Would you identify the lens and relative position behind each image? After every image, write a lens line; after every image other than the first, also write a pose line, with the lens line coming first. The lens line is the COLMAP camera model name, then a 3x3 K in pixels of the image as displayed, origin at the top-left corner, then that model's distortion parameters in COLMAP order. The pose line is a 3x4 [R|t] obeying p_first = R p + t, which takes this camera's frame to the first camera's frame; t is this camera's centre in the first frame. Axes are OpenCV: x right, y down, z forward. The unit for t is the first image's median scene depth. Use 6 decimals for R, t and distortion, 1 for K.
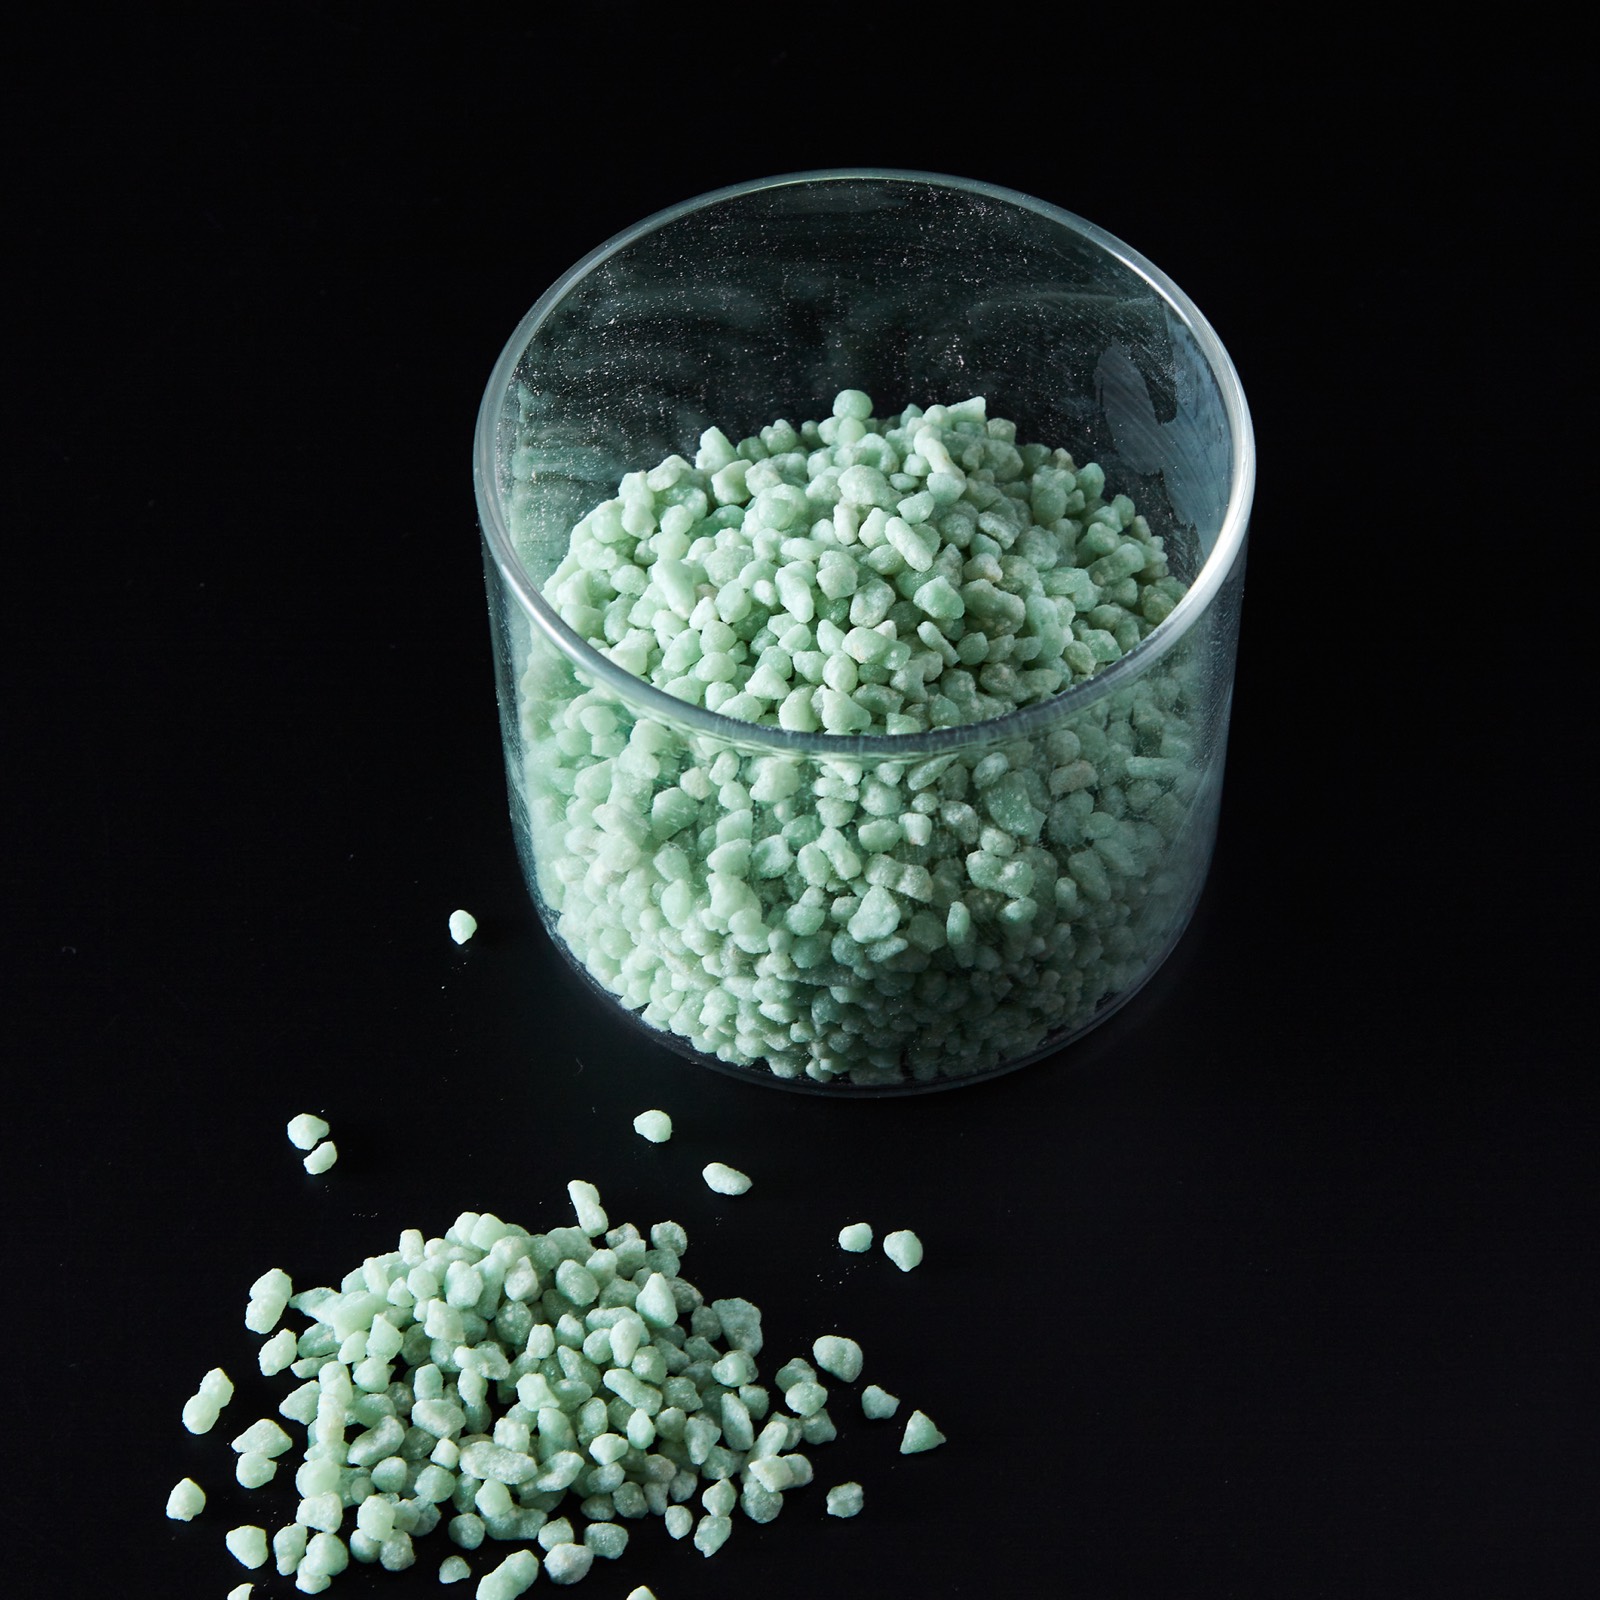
lens RADIAL K [[4739.0, 0, 800.0], [0, 4739.0, 800.0], [0, 0, 1]] dist [0.033174, -0.533115]
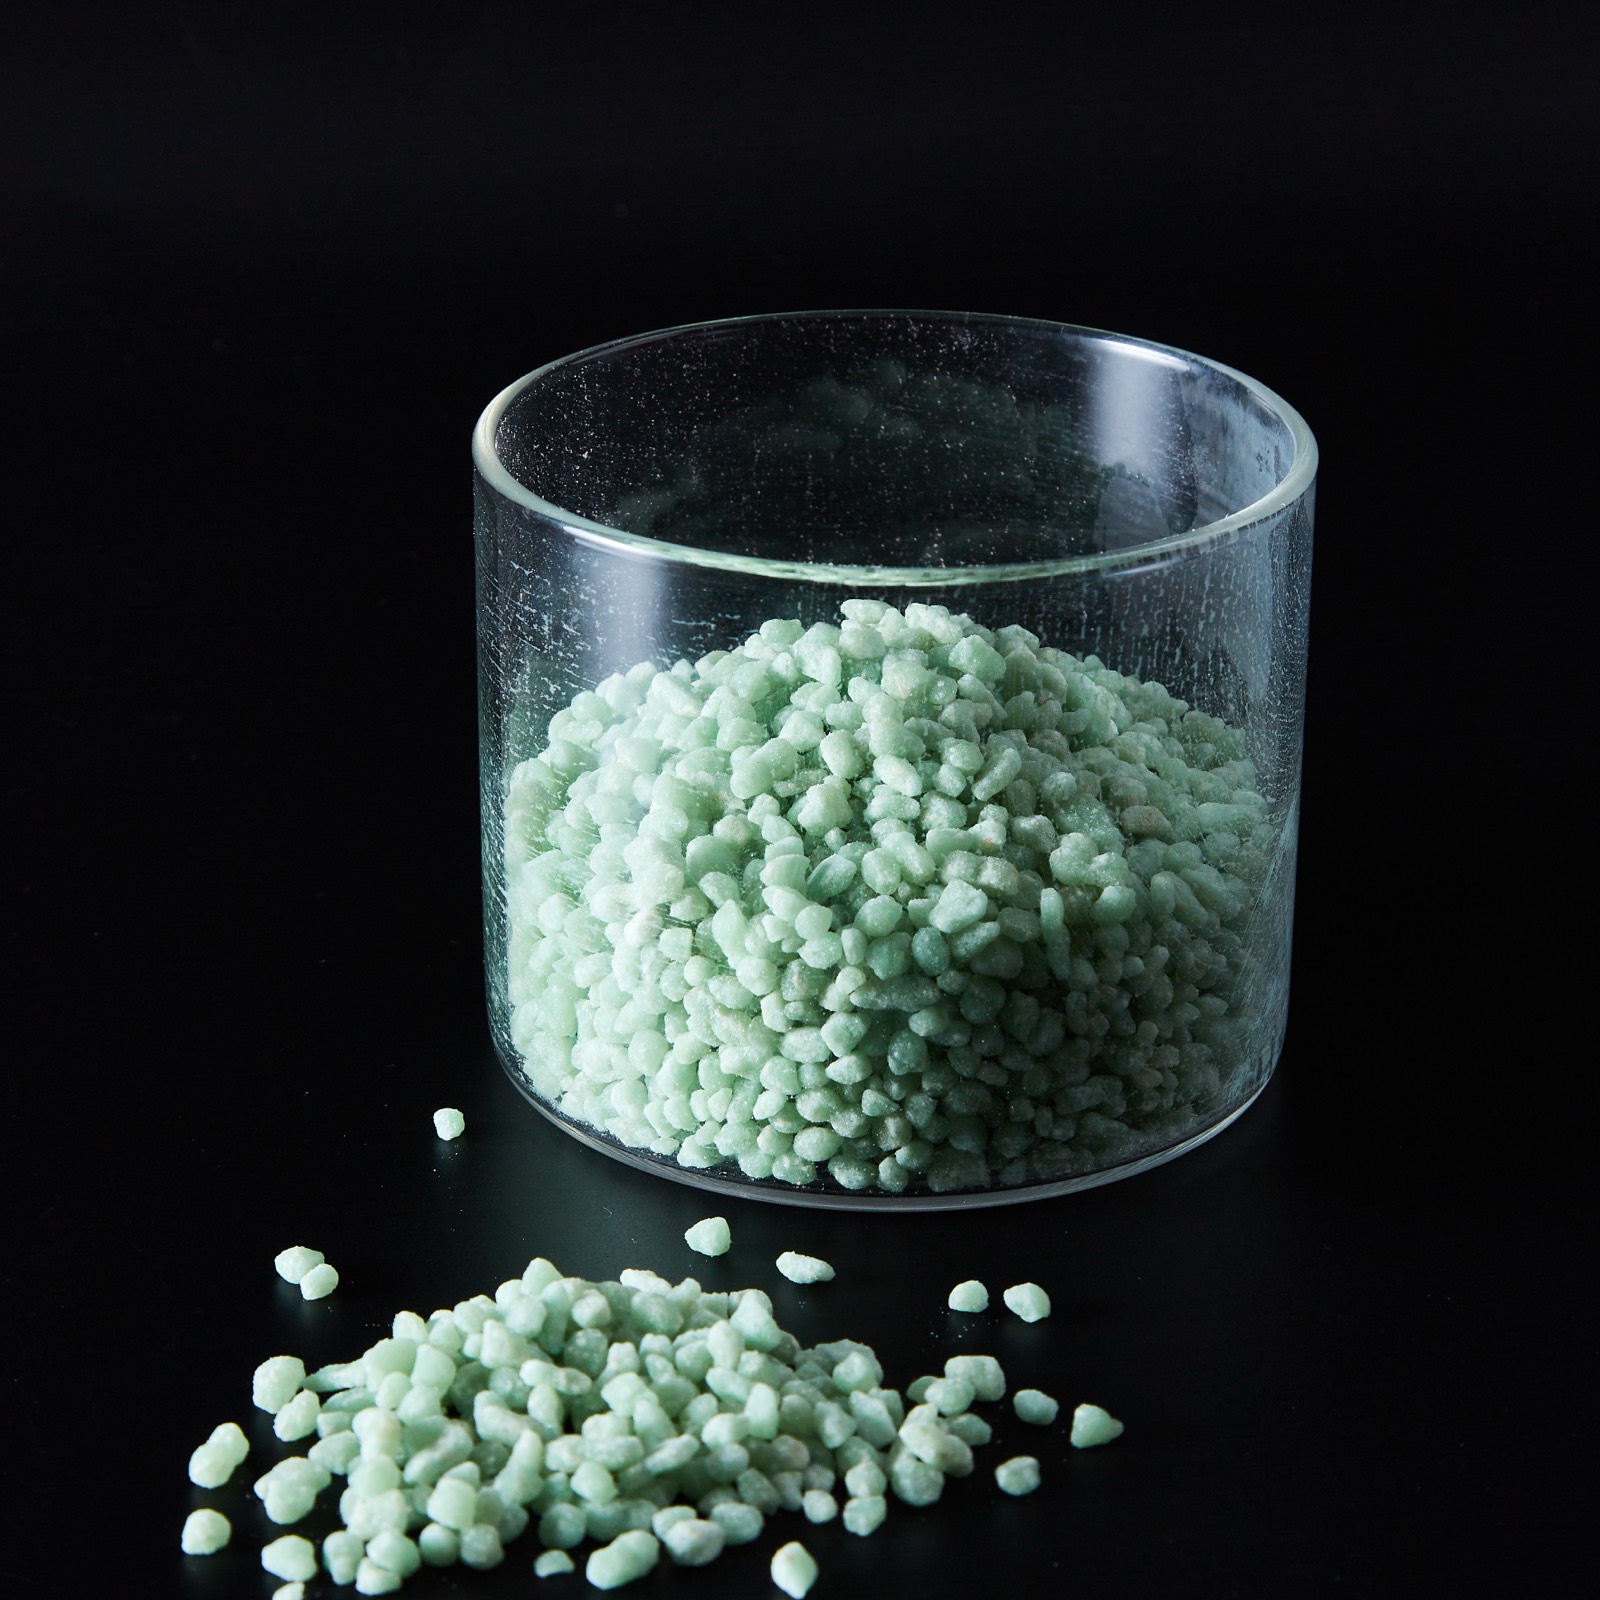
lens RADIAL K [[4739.0, 0, 800.0], [0, 4739.0, 800.0], [0, 0, 1]] dist [0.033174, -0.533115]
pose [[0.989876, -0.037464, 0.136903, -0.132886], [0.101659, 0.860250, -0.499636, 0.443877], [-0.099053, 0.508495, 0.855349, 0.239243]]
